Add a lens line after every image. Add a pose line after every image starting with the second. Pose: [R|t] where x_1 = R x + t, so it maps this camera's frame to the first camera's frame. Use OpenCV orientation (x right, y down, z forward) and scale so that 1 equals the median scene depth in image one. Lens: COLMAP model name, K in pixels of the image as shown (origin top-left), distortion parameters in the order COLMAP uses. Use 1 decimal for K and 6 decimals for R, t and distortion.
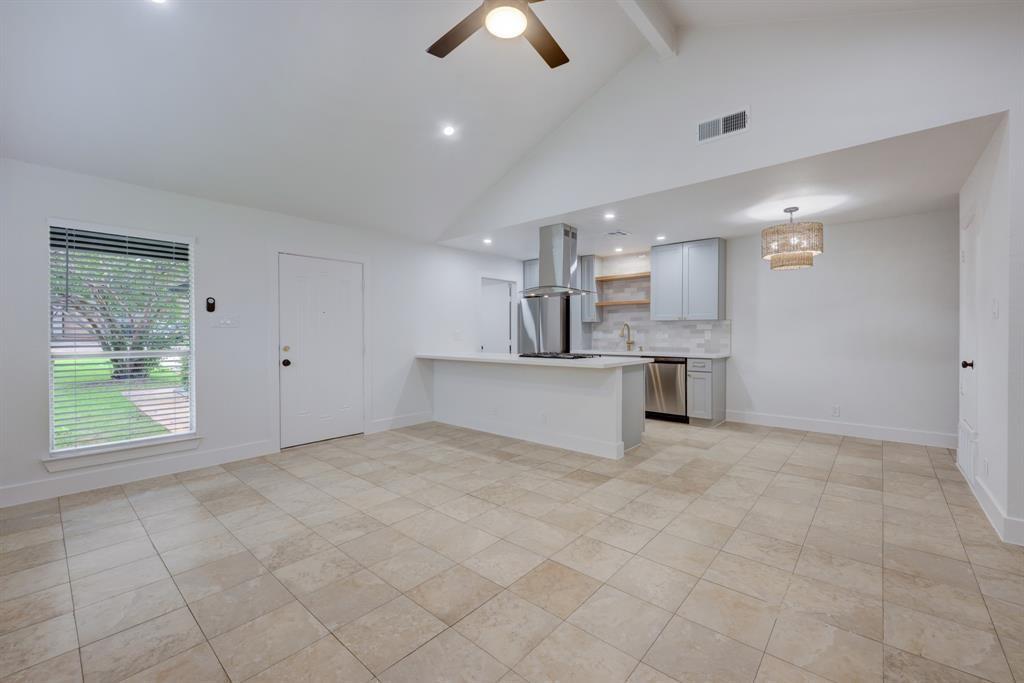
lens RADIAL K [[414.0, 0, 518.1], [0, 414.0, 337.1], [0, 0, 1]] dist [-0.002217, -0.000197]
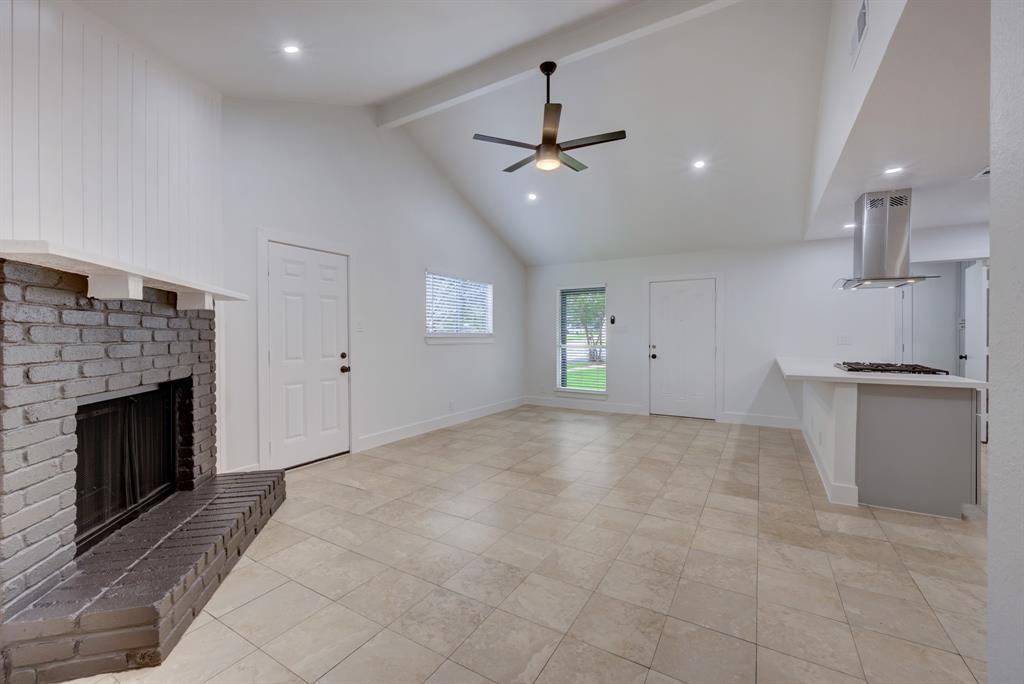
lens RADIAL K [[414.0, 0, 518.1], [0, 414.0, 337.6], [0, 0, 1]] dist [-0.002217, -0.000197]
pose [[0.183749, 0.008063, -0.982940, 0.963338], [-0.008585, 0.999941, 0.006598, -0.012836], [0.982936, 0.007226, 0.183807, 0.307290]]
